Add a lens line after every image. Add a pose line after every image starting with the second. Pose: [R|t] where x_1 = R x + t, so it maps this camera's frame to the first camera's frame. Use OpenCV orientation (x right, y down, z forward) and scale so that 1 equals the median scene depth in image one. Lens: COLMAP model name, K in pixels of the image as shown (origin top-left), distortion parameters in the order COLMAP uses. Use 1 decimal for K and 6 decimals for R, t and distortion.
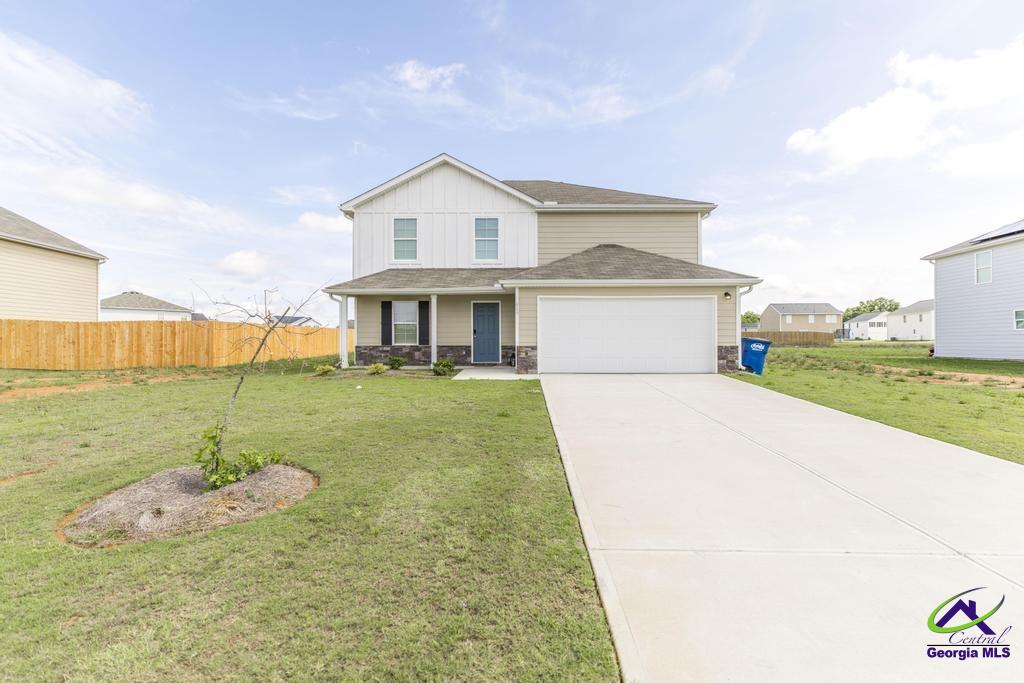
lens RADIAL K [[479.5, 0, 512.4], [0, 479.5, 344.7], [0, 0, 1]] dist [-0.002107, -0.000245]
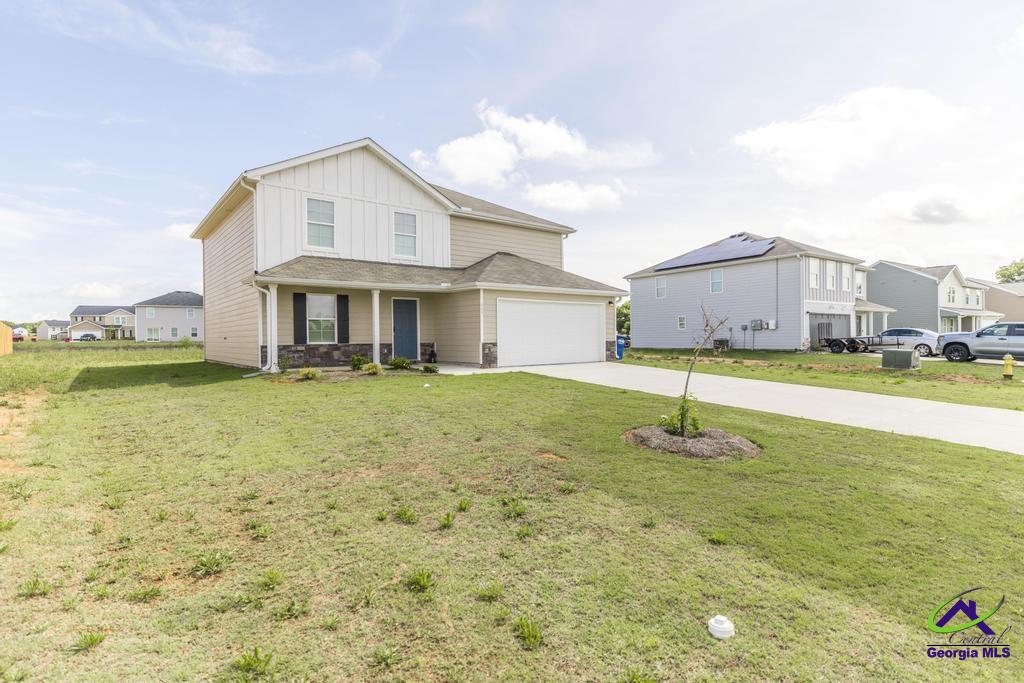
lens RADIAL K [[527.4, 0, 512.4], [0, 527.4, 340.6], [0, 0, 1]] dist [0.007126, 0.000193]
pose [[0.772236, -0.009105, 0.635271, -0.571276], [0.010966, 0.999939, 0.001002, -0.002247], [-0.635242, 0.006193, 0.772289, 0.029125]]
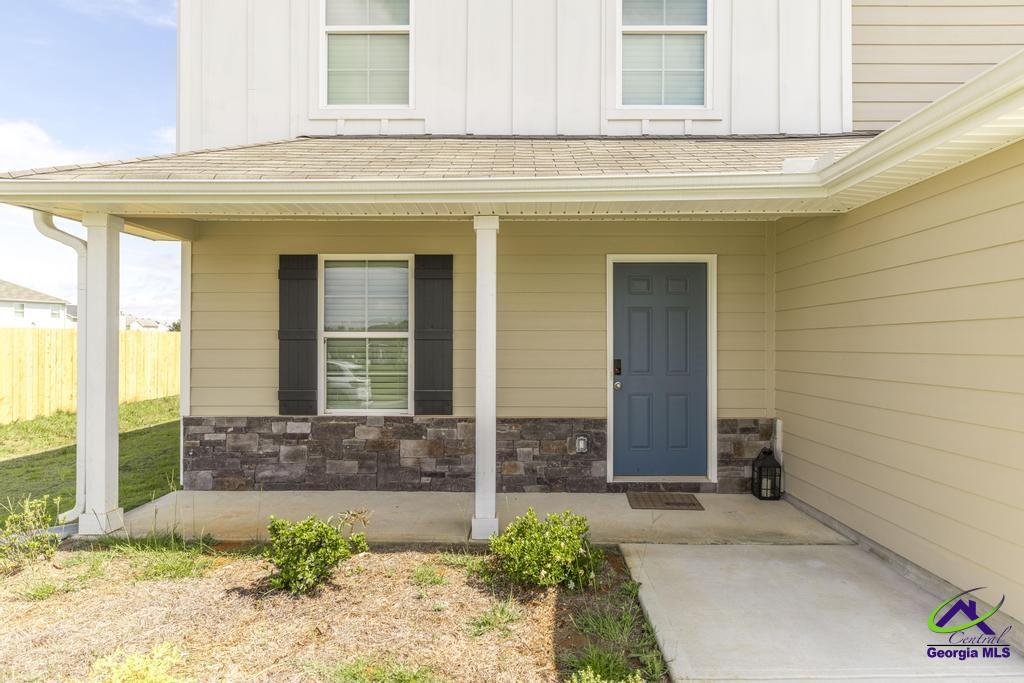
lens RADIAL K [[594.3, 0, 513.1], [0, 594.3, 347.4], [0, 0, 1]] dist [0.002211, 0.001765]
pose [[0.999979, 0.003865, 0.005178, -0.141173], [-0.003836, 0.999977, -0.005626, -0.036401], [-0.005200, 0.005607, 0.999971, 0.660387]]
